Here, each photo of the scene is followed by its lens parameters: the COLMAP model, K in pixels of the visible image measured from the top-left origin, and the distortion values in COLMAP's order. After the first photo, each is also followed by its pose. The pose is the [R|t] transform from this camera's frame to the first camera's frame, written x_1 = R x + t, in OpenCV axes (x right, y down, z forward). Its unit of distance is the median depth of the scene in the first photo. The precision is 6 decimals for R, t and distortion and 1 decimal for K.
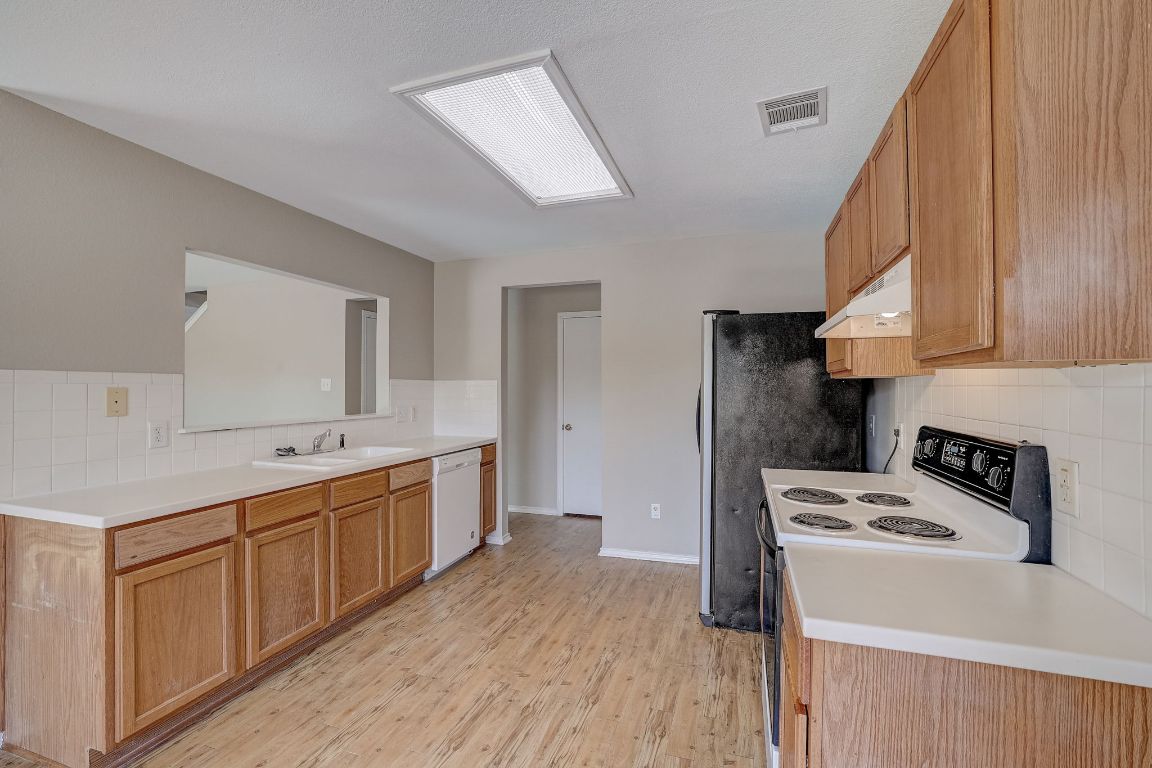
lens RADIAL K [[494.7, 0, 579.0], [0, 494.7, 385.1], [0, 0, 1]] dist [-0.047687, 0.017547]
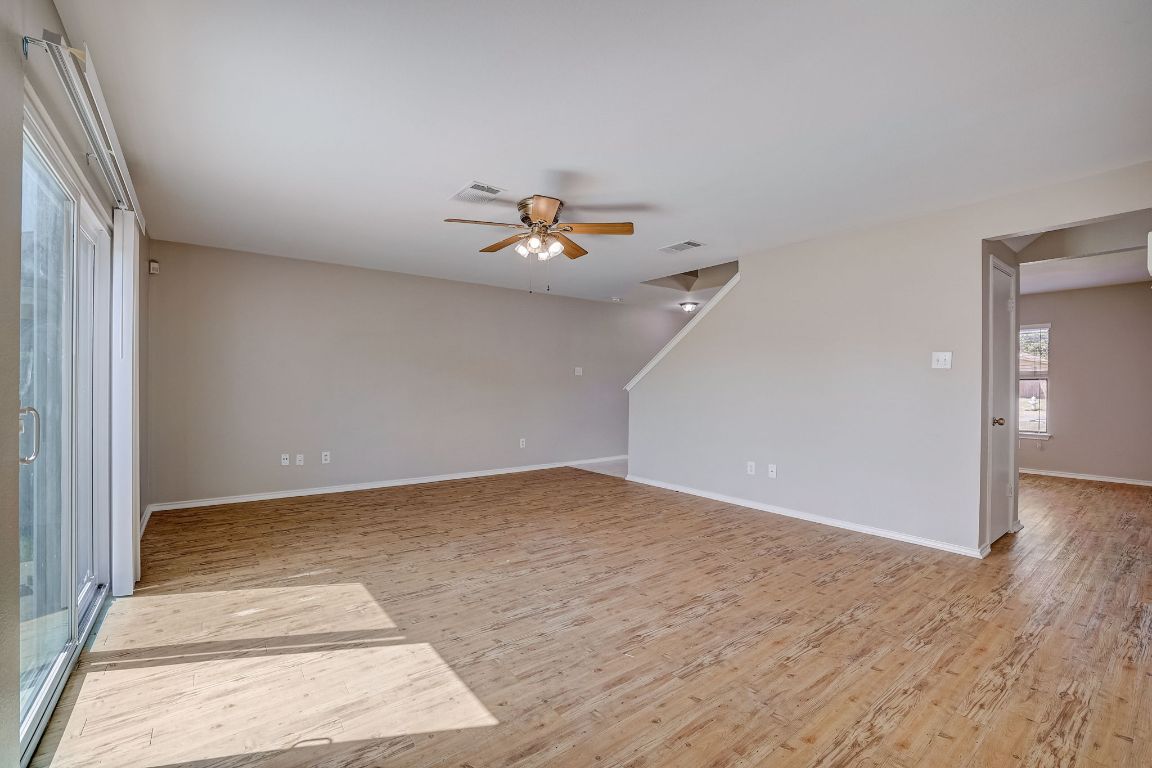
lens RADIAL K [[494.7, 0, 579.0], [0, 494.7, 385.1], [0, 0, 1]] dist [-0.047687, 0.017547]
pose [[0.827307, 0.005075, -0.561727, -1.051374], [-0.002742, 0.999984, 0.004995, 0.065407], [0.561743, -0.002592, 0.827308, 0.170152]]
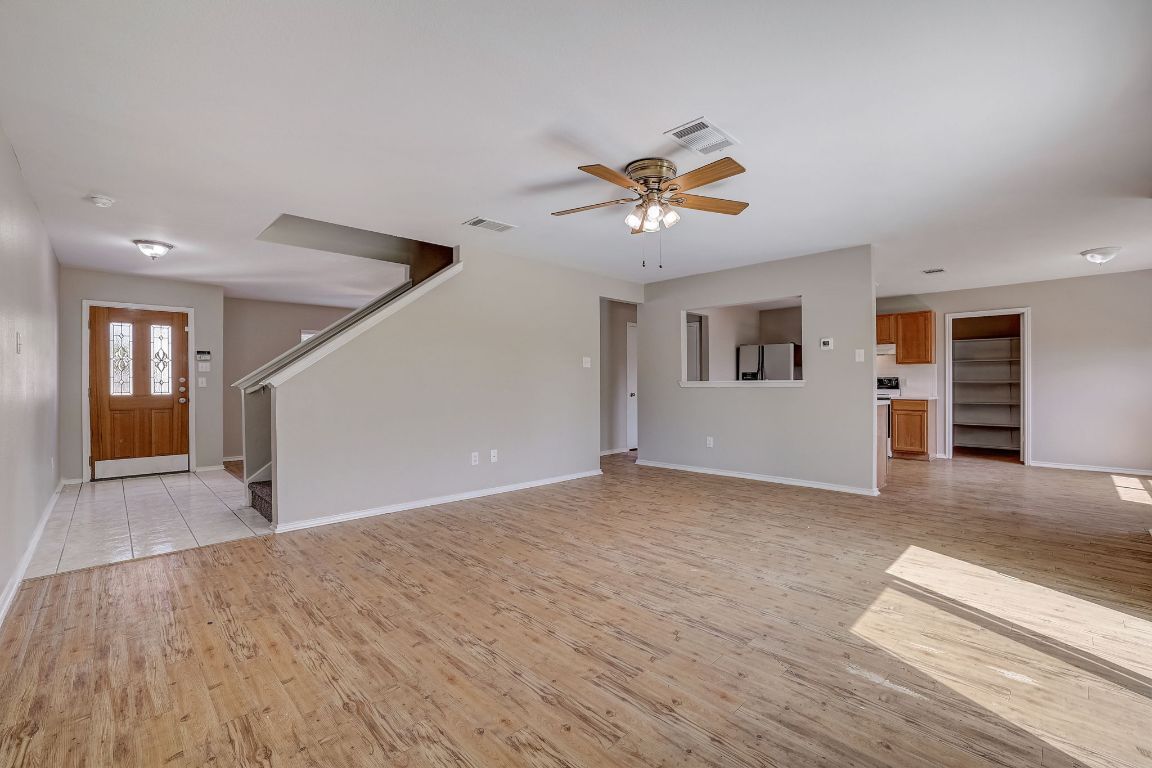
lens RADIAL K [[494.7, 0, 579.0], [0, 494.7, 385.1], [0, 0, 1]] dist [-0.047687, 0.017547]
pose [[0.457964, -0.002432, 0.888968, -3.052635], [-0.000331, 0.999996, 0.002906, 0.098960], [-0.888971, -0.001625, 0.457961, 0.843214]]
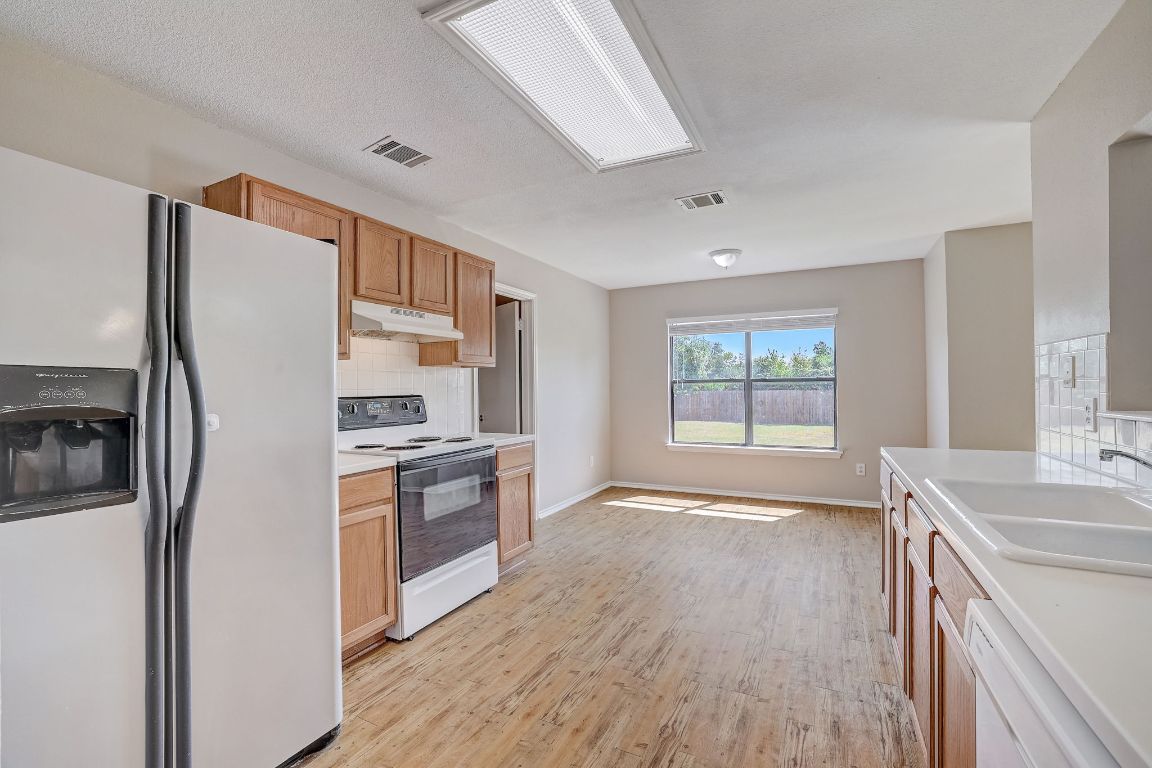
lens RADIAL K [[494.7, 0, 579.0], [0, 494.7, 385.1], [0, 0, 1]] dist [-0.047687, 0.017547]
pose [[-0.988116, 0.009667, 0.153409, -0.161014], [0.008579, 0.999933, -0.007755, 0.047511], [-0.153473, -0.006347, -0.988132, 1.674032]]
